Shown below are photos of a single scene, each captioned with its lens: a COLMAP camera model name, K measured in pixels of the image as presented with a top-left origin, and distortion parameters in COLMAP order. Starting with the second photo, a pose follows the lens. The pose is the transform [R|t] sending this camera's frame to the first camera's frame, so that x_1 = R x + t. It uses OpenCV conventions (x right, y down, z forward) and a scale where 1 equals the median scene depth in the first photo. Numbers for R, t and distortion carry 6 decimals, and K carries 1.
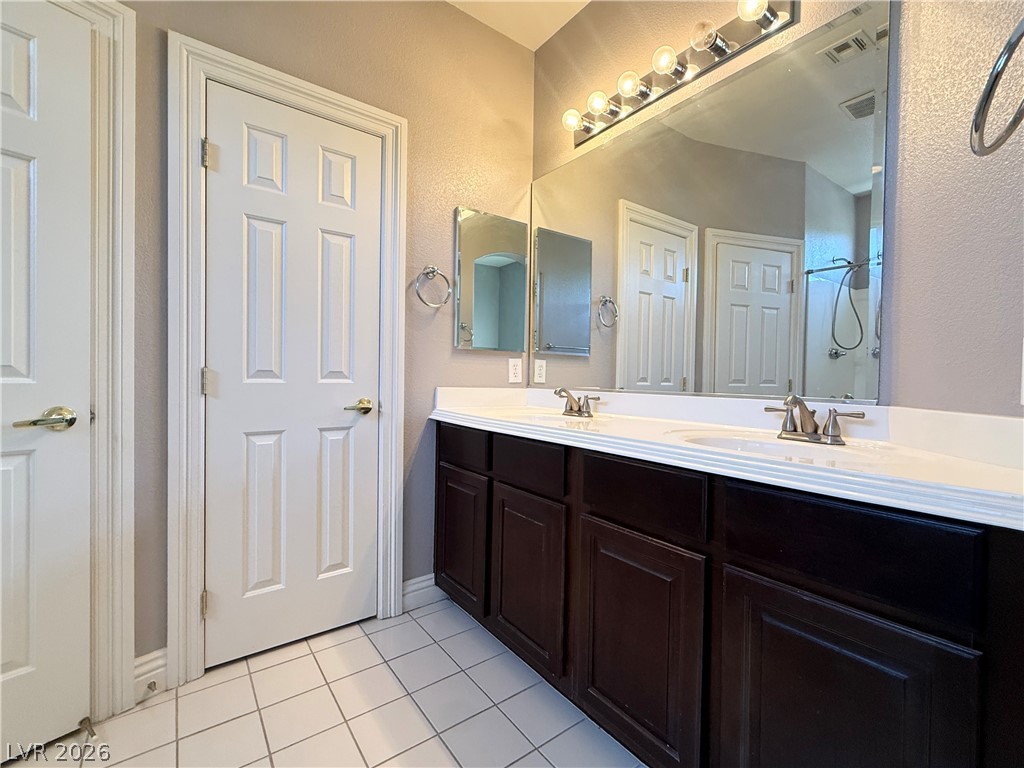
lens RADIAL K [[447.7, 0, 510.9], [0, 447.7, 383.0], [0, 0, 1]] dist [-0.001180, 0.000756]
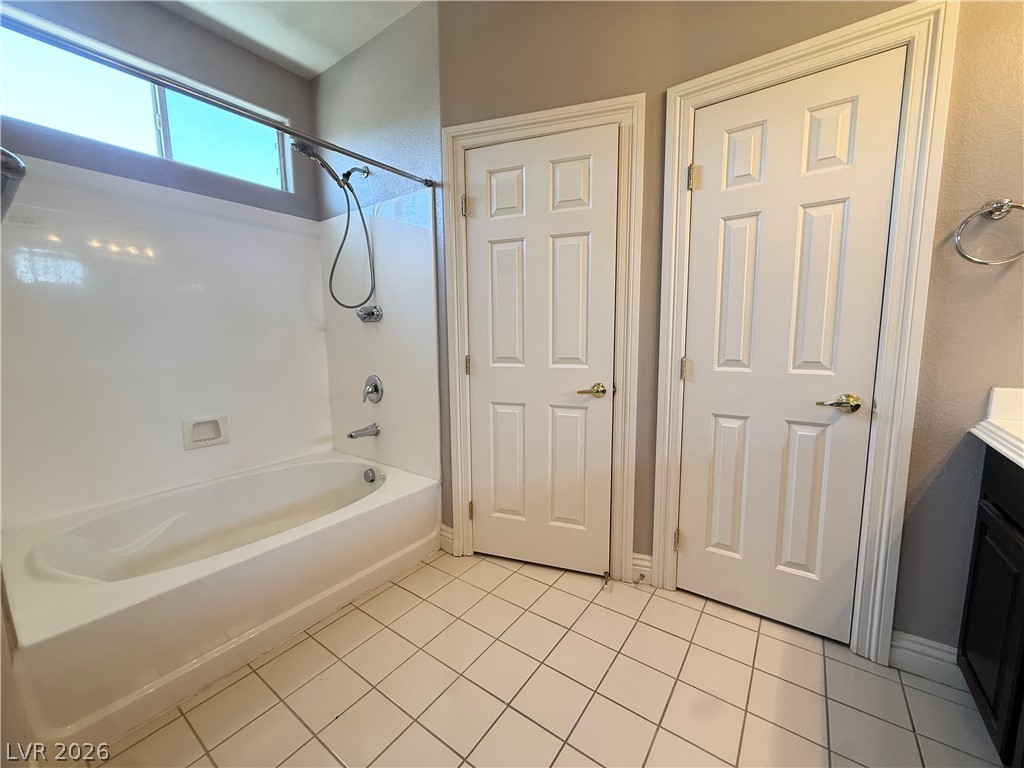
lens RADIAL K [[407.4, 0, 512.3], [0, 407.4, 384.7], [0, 0, 1]] dist [0.000509, 0.000005]
pose [[0.302361, 0.096299, -0.948317, 0.233626], [-0.000529, 0.994900, 0.100861, -0.068049], [0.953193, -0.029994, 0.300870, 0.187910]]
